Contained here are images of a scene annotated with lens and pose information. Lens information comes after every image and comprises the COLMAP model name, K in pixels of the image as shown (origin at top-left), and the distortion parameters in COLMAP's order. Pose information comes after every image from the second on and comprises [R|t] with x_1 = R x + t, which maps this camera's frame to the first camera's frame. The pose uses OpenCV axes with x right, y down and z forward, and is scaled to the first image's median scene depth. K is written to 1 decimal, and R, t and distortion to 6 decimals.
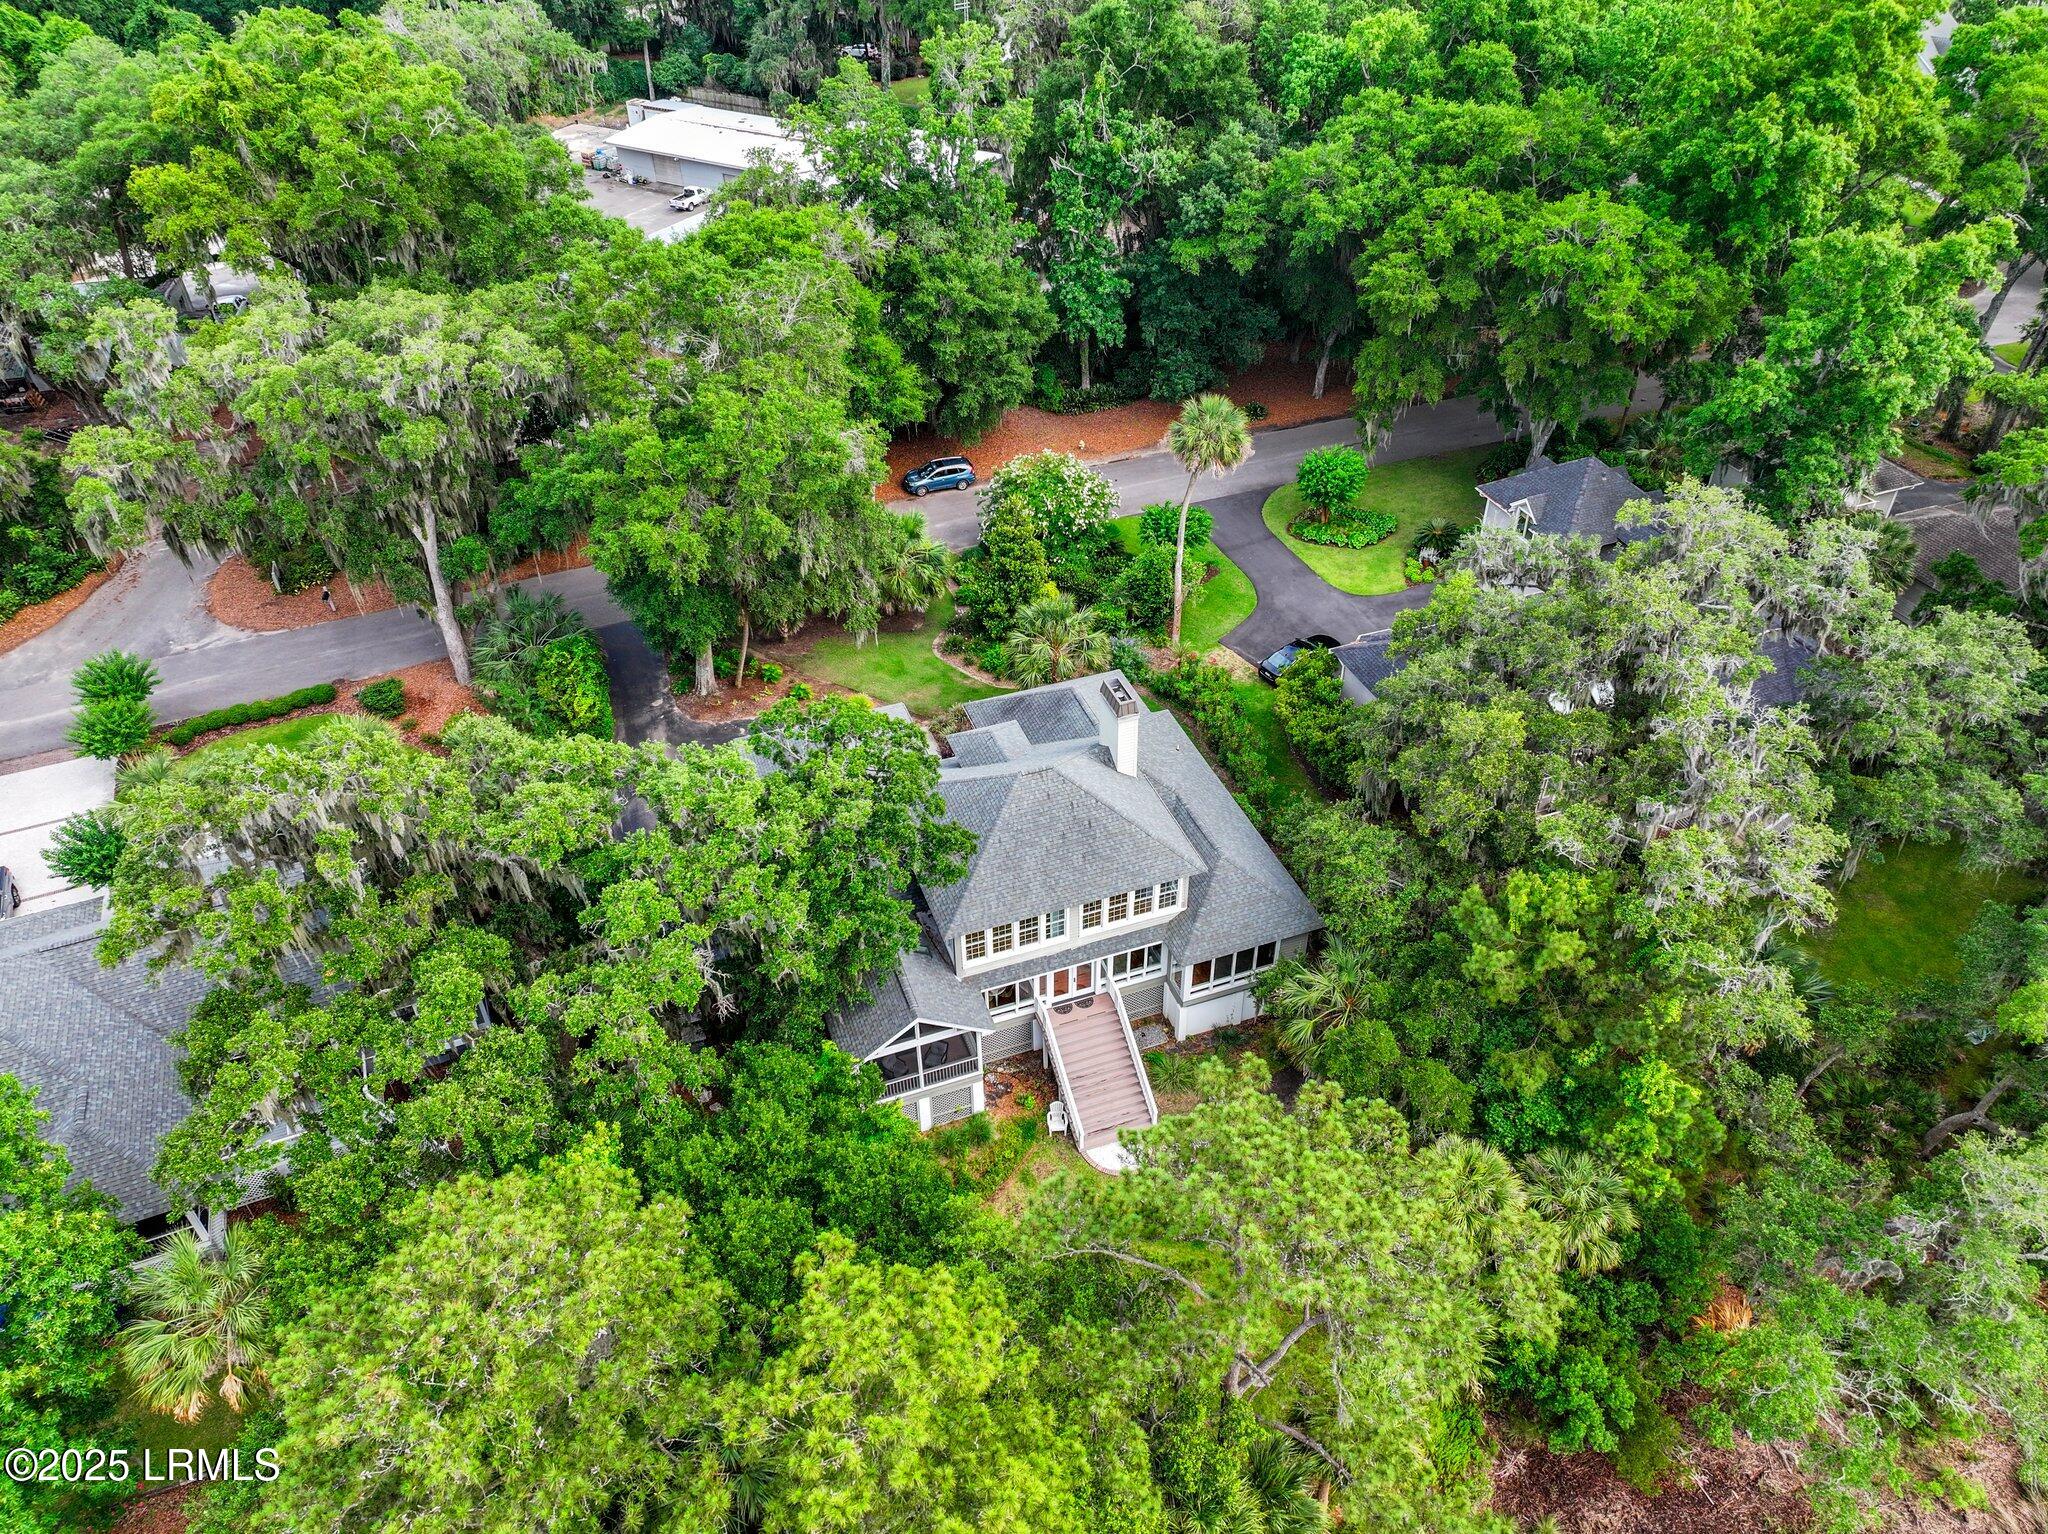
lens RADIAL K [[1425.7, 0, 1024.0], [0, 1425.7, 767.0], [0, 0, 1]] dist [-0.006399, 0.024500]
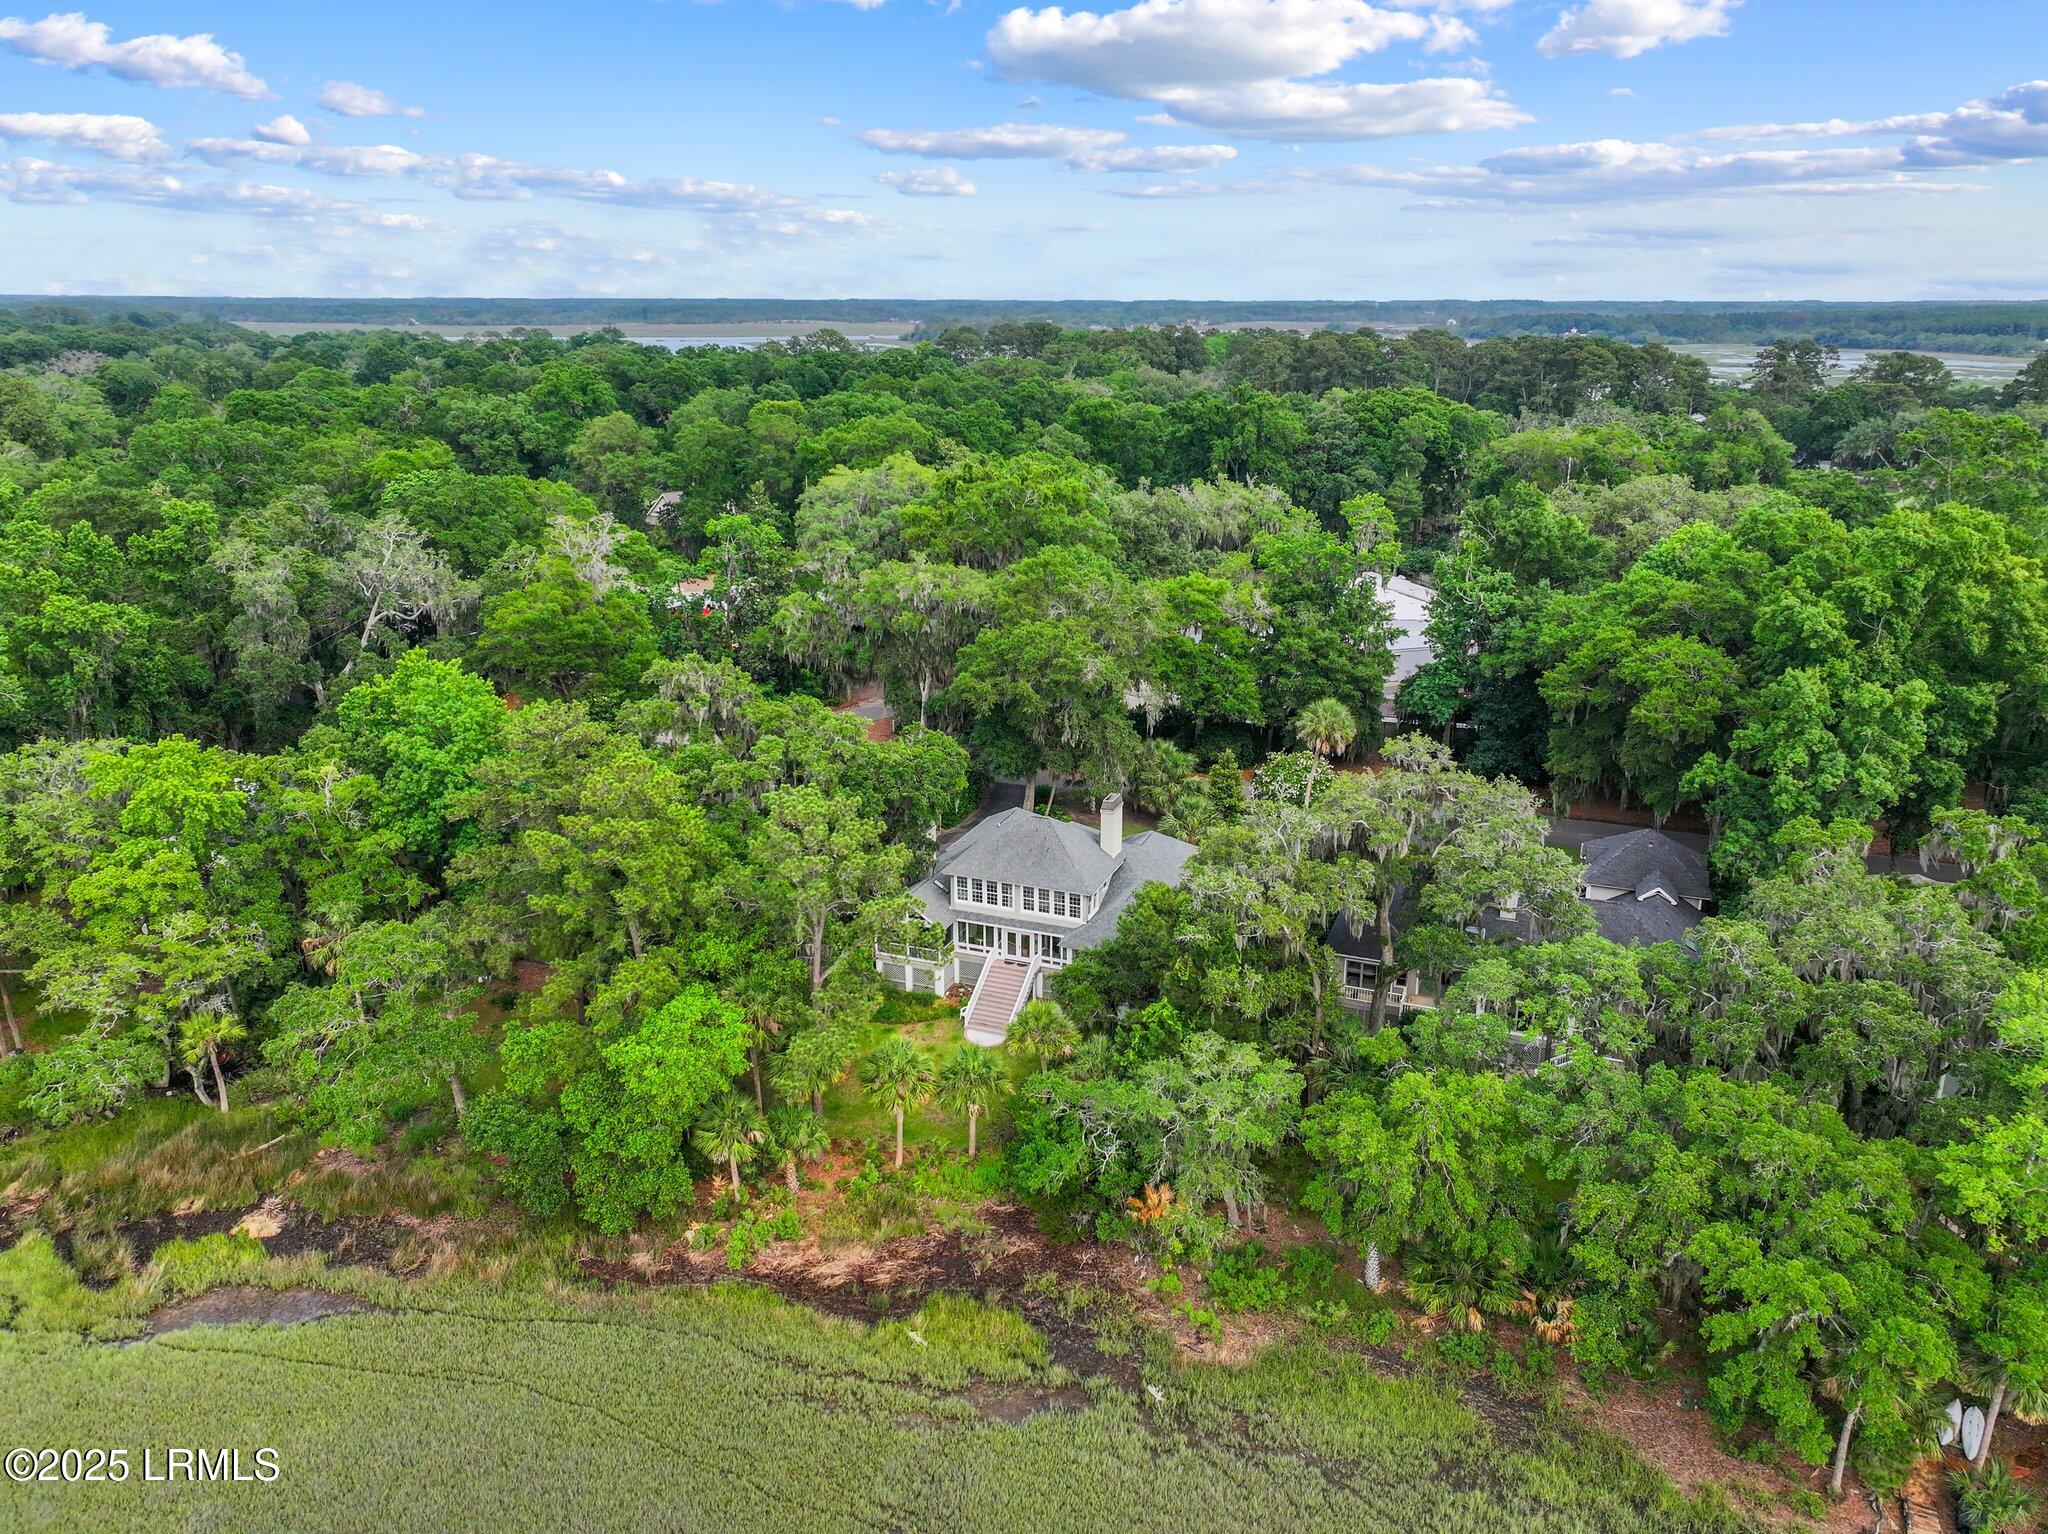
lens RADIAL K [[1464.0, 0, 1023.7], [0, 1464.0, 773.2], [0, 0, 1]] dist [0.009530, -0.003452]
pose [[0.751726, 0.218013, -0.622397, 0.815267], [-0.420693, 0.885334, -0.197995, 0.236076], [0.507863, 0.410676, 0.757245, -0.284699]]
